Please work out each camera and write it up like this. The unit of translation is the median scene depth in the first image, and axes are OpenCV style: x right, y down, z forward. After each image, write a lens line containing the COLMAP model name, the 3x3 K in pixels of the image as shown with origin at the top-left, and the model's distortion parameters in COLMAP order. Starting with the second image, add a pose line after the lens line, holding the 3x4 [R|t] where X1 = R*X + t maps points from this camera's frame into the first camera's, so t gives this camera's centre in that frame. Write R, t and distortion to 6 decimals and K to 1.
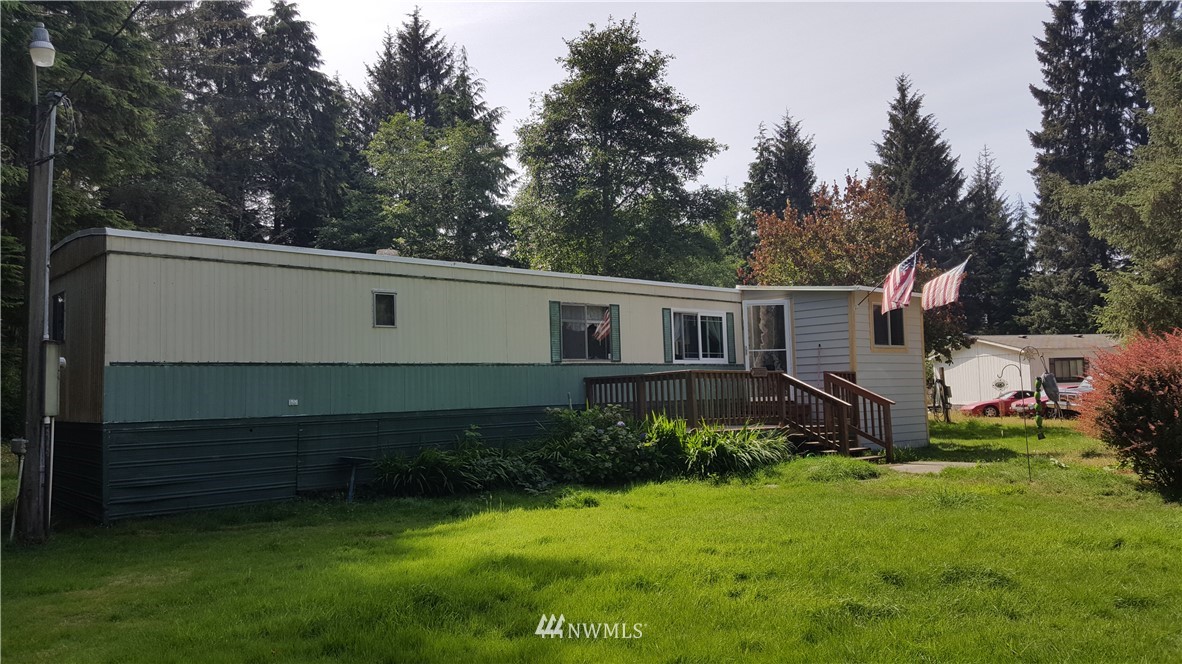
lens RADIAL K [[876.2, 0, 591.0], [0, 876.2, 332.0], [0, 0, 1]] dist [0.030200, -0.001644]
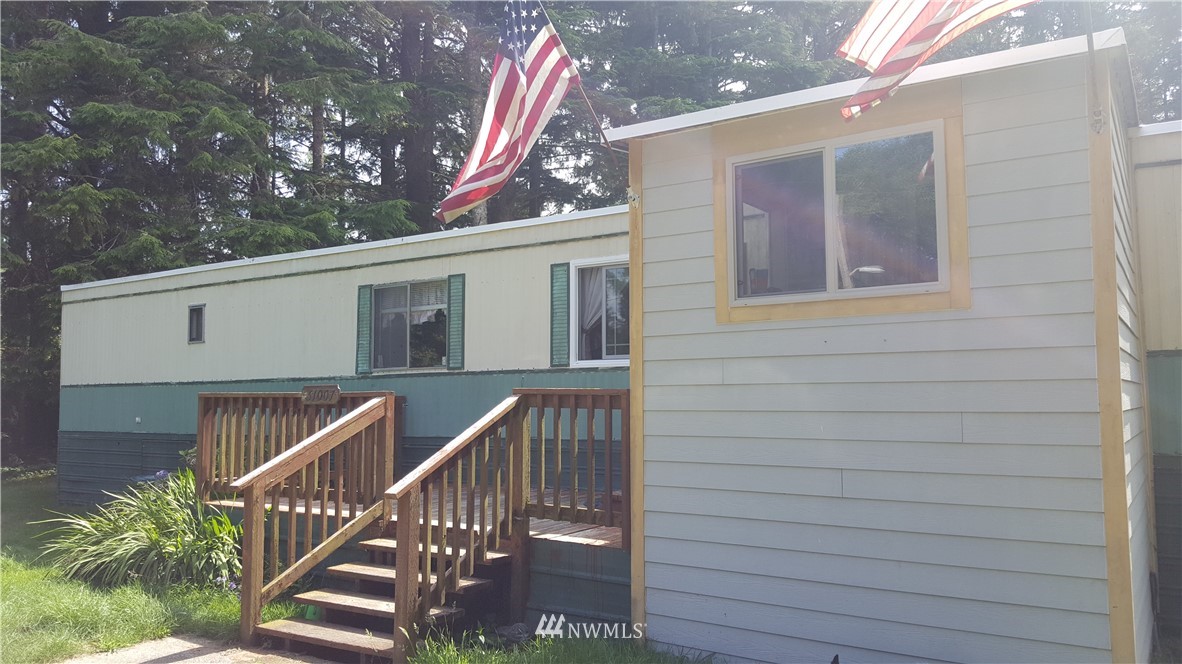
lens RADIAL K [[876.2, 0, 591.0], [0, 876.2, 332.0], [0, 0, 1]] dist [0.030200, -0.001644]
pose [[0.257195, -0.054708, -0.964810, 0.670853], [0.063826, 0.997178, -0.039529, 0.040247], [0.964249, -0.051413, 0.259961, 0.993911]]
